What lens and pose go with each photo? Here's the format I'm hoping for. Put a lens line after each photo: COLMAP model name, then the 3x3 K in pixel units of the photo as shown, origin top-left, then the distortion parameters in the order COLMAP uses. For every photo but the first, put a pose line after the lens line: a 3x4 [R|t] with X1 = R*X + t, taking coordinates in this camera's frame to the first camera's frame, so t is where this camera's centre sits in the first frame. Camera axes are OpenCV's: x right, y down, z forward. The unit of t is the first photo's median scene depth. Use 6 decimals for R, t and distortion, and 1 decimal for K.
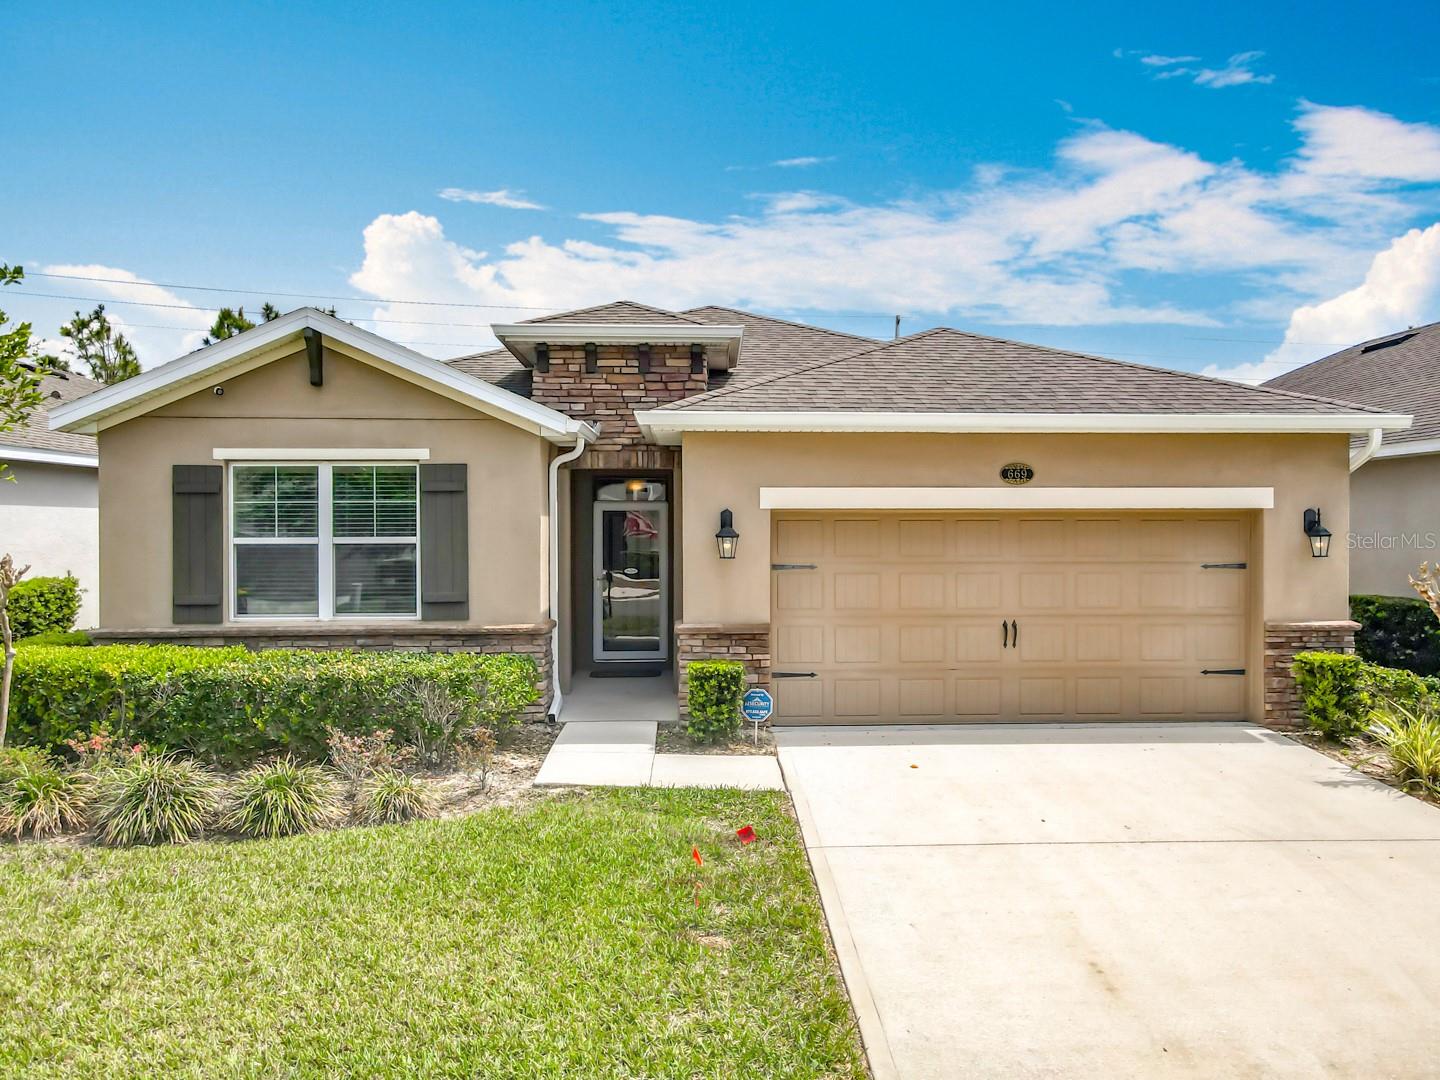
lens RADIAL K [[1056.3, 0, 720.0], [0, 1056.3, 540.0], [0, 0, 1]] dist [0.003908, 0.031796]
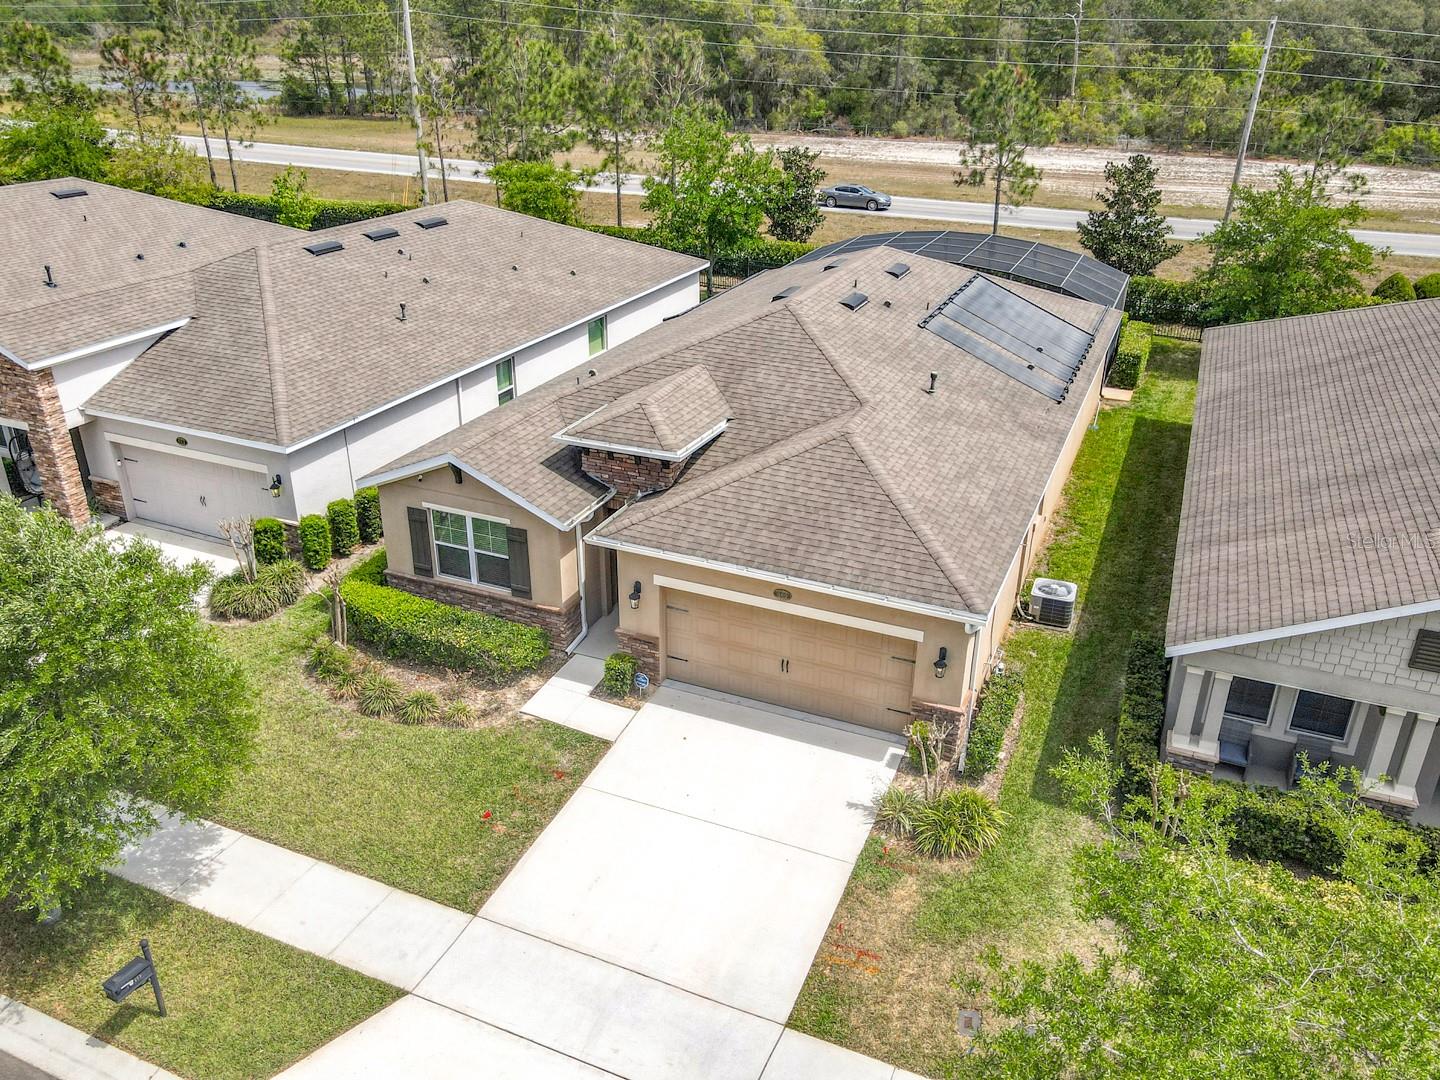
lens RADIAL K [[1096.6, 0, 720.0], [0, 1096.6, 540.0], [0, 0, 1]] dist [-0.000741, 0.040802]
pose [[0.905526, 0.192795, -0.377958, 0.868896], [-0.018348, 0.907760, 0.419088, -0.924529], [0.423893, -0.372560, 0.825538, -0.545197]]
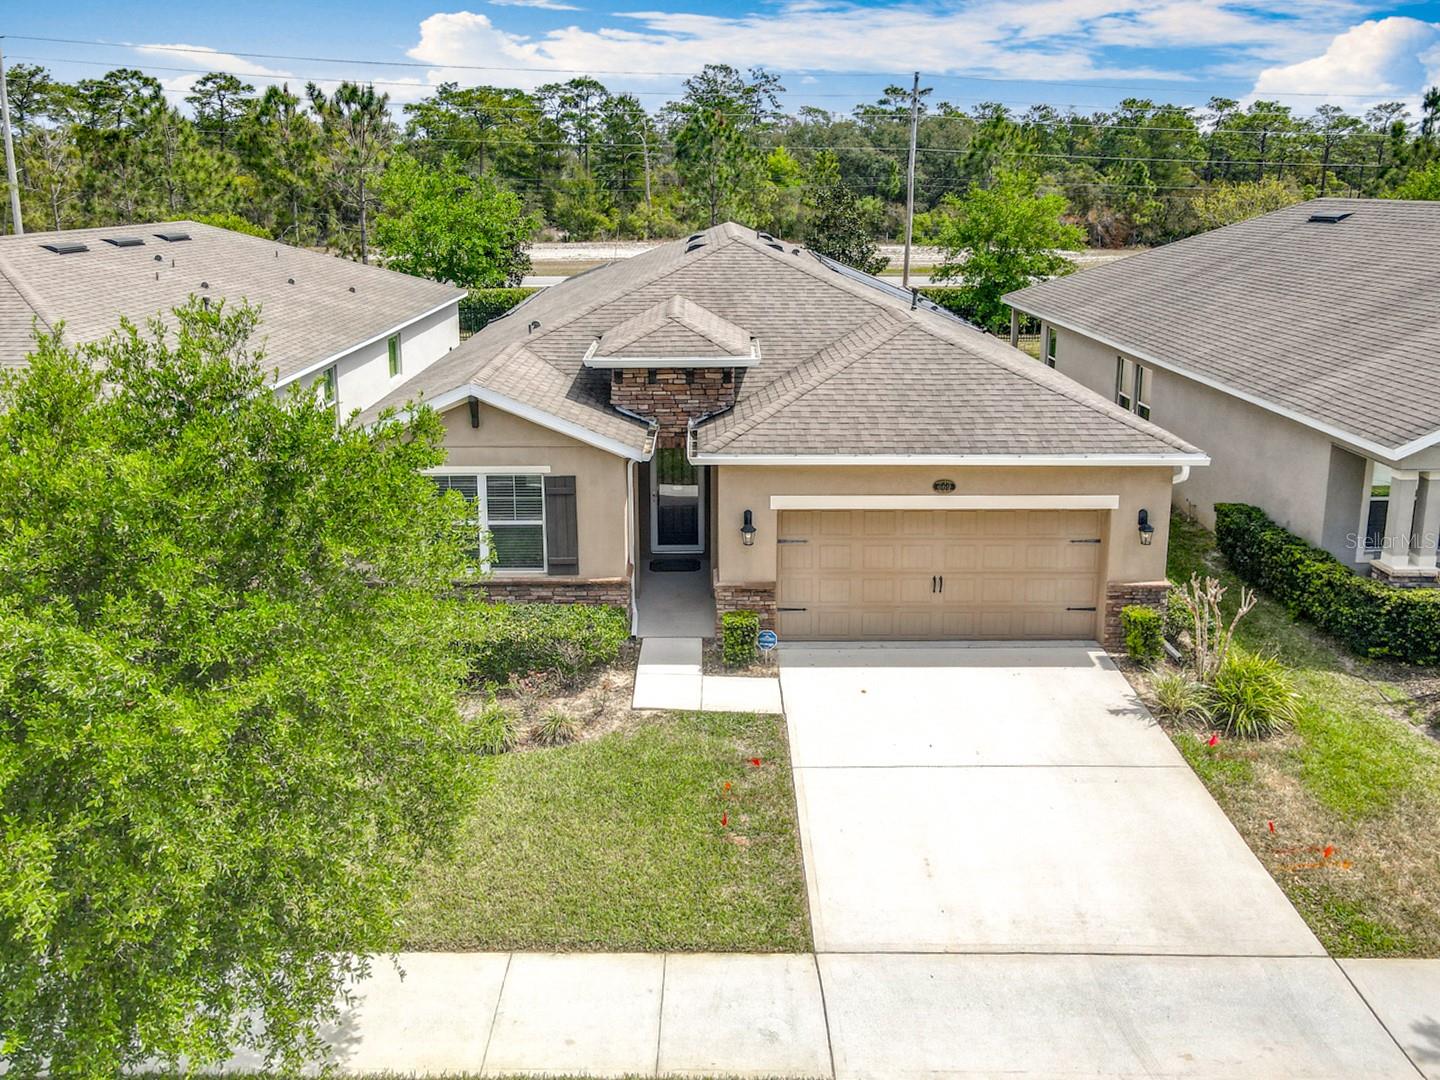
lens RADIAL K [[1110.3, 0, 688.0], [0, 1110.3, 400.5], [0, 0, 1]] dist [0.008460, 0.018371]
pose [[0.998938, 0.003410, -0.045957, -0.007053], [0.005110, 0.982911, 0.184010, -0.469976], [0.045799, -0.184050, 0.981849, -0.525941]]
